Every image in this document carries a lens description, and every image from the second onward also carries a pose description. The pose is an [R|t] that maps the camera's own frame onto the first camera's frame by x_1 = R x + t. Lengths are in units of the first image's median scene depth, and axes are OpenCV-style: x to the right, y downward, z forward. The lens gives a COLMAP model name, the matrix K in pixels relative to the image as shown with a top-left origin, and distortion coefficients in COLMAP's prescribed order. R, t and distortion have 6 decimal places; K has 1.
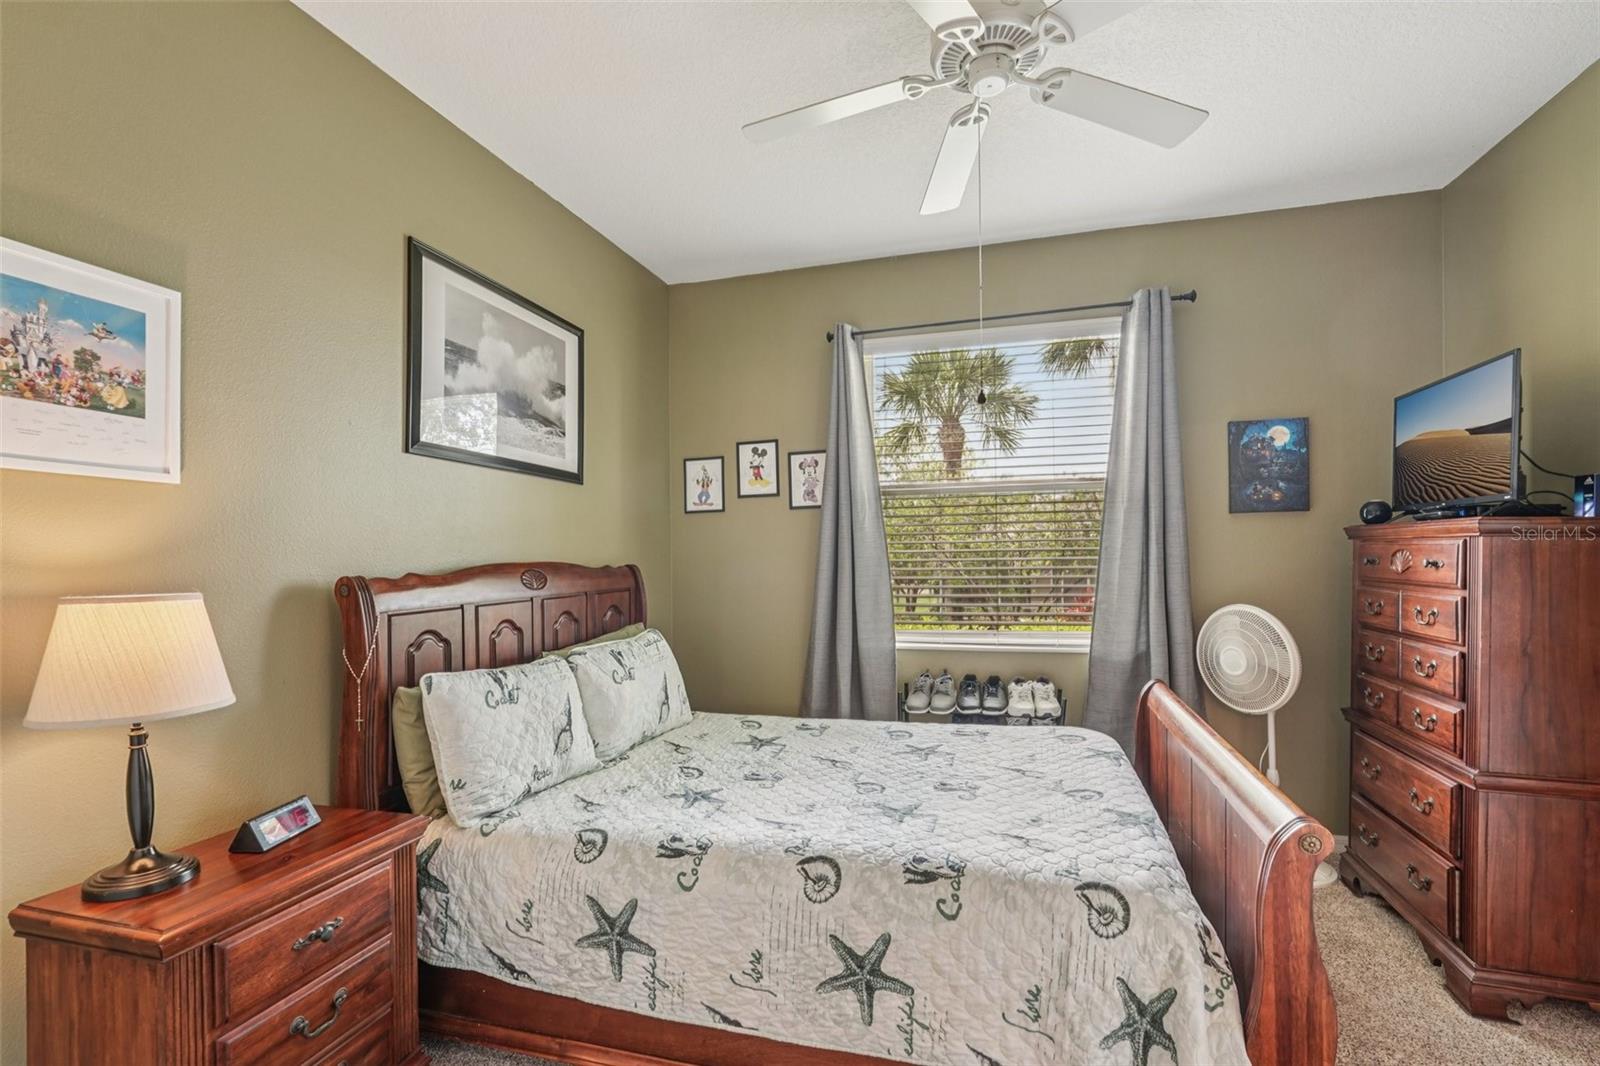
lens RADIAL K [[755.3, 0, 804.3], [0, 755.3, 566.7], [0, 0, 1]] dist [-0.027067, 0.015683]
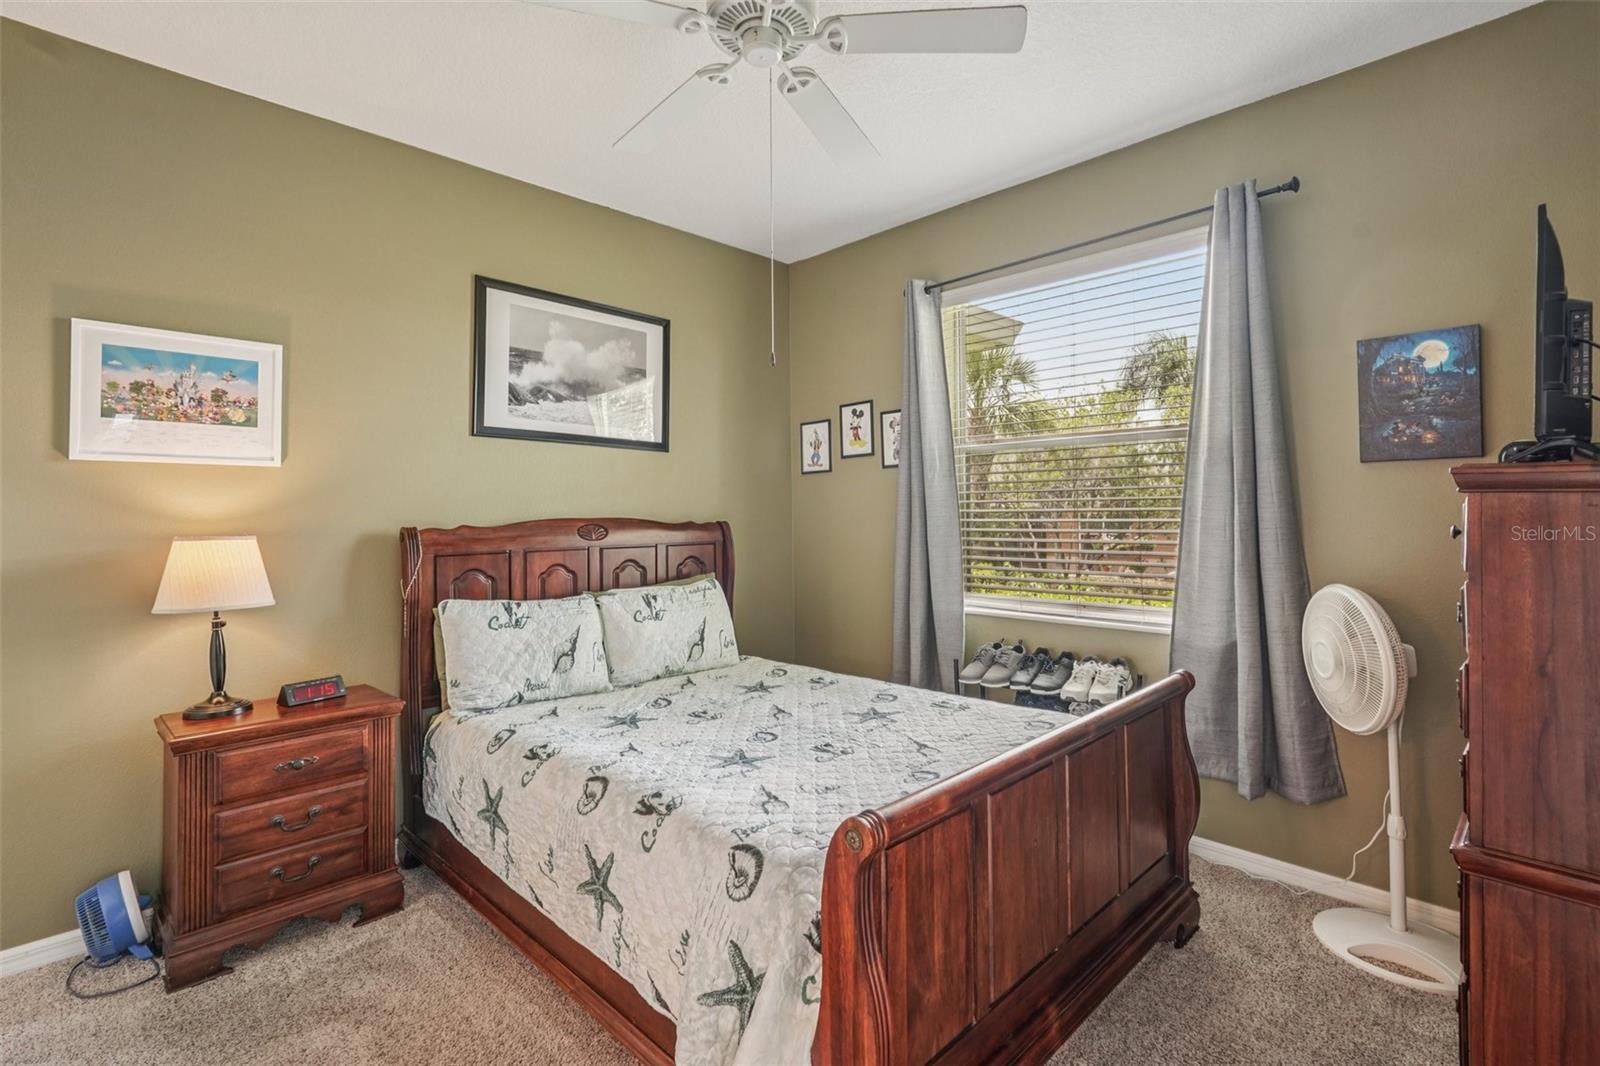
lens RADIAL K [[759.1, 0, 802.0], [0, 759.1, 515.3], [0, 0, 1]] dist [-0.001365, 0.000301]
pose [[0.874749, 0.009300, -0.484488, 0.606638], [-0.013145, 0.999903, -0.004540, -0.010822], [0.484399, 0.010340, 0.874786, 0.091512]]
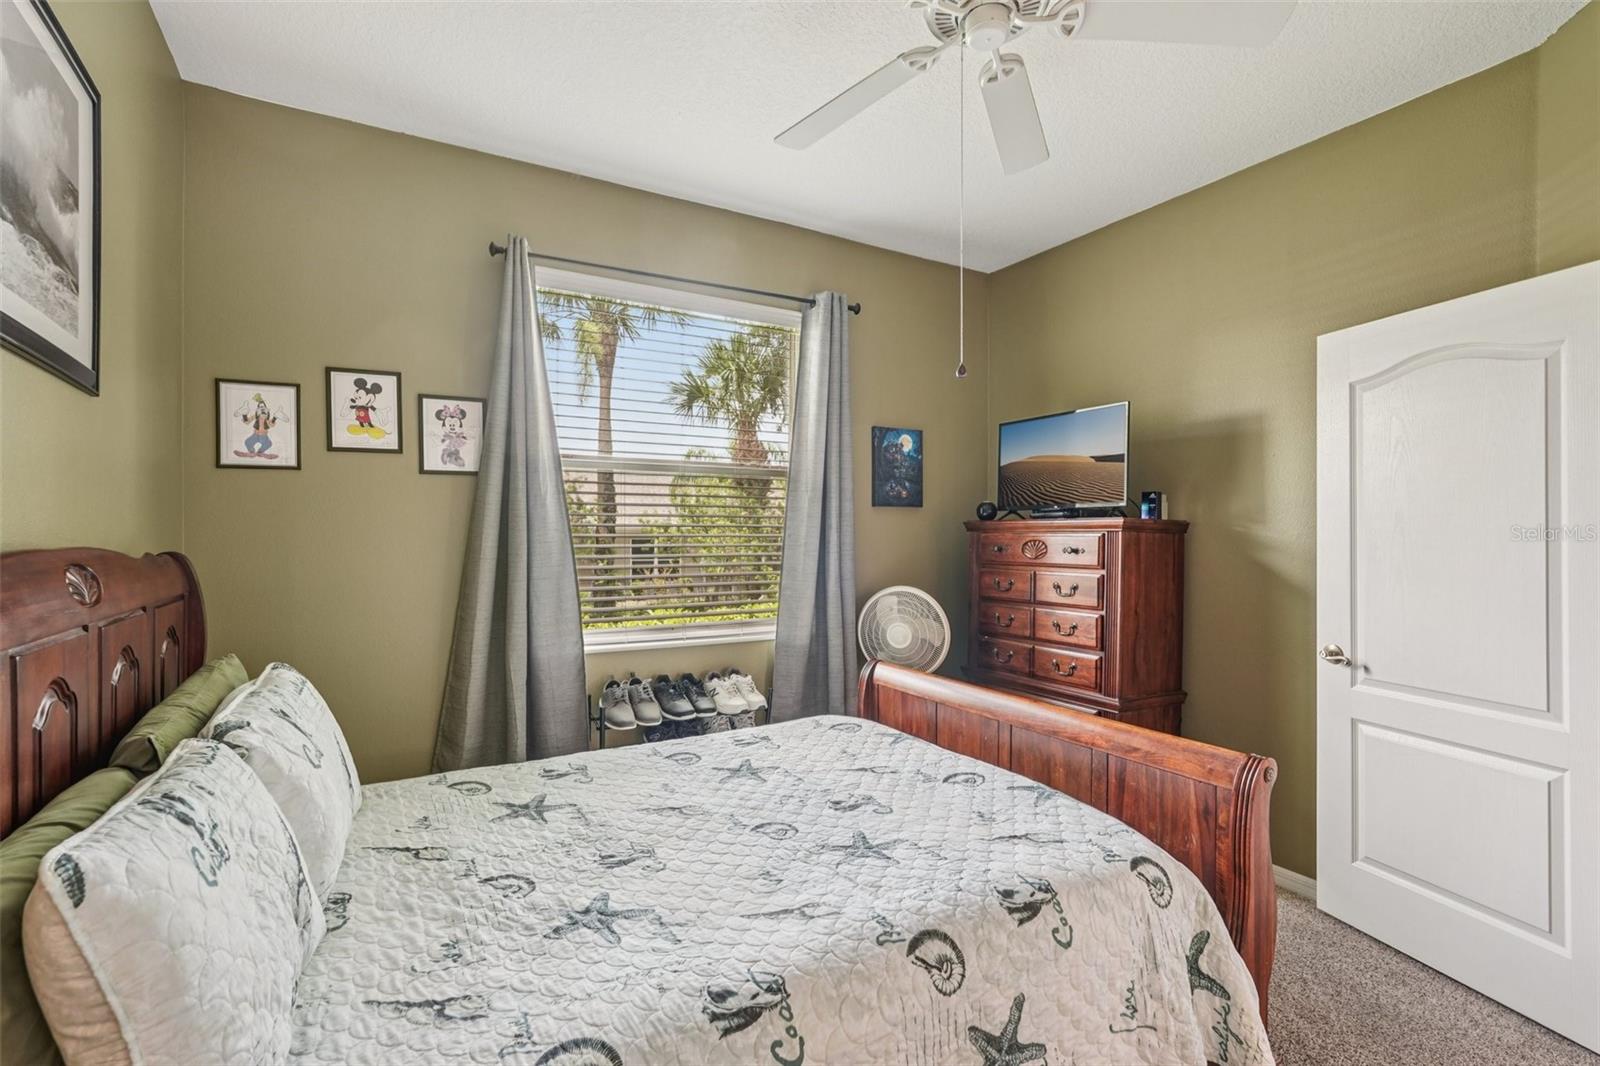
lens RADIAL K [[742.0, 0, 807.2], [0, 742.0, 545.3], [0, 0, 1]] dist [-0.014888, 0.014479]
pose [[0.685645, 0.005219, 0.727917, -0.439324], [0.000579, 0.999970, -0.007715, -0.004332], [-0.727936, 0.005712, 0.685622, 0.404813]]
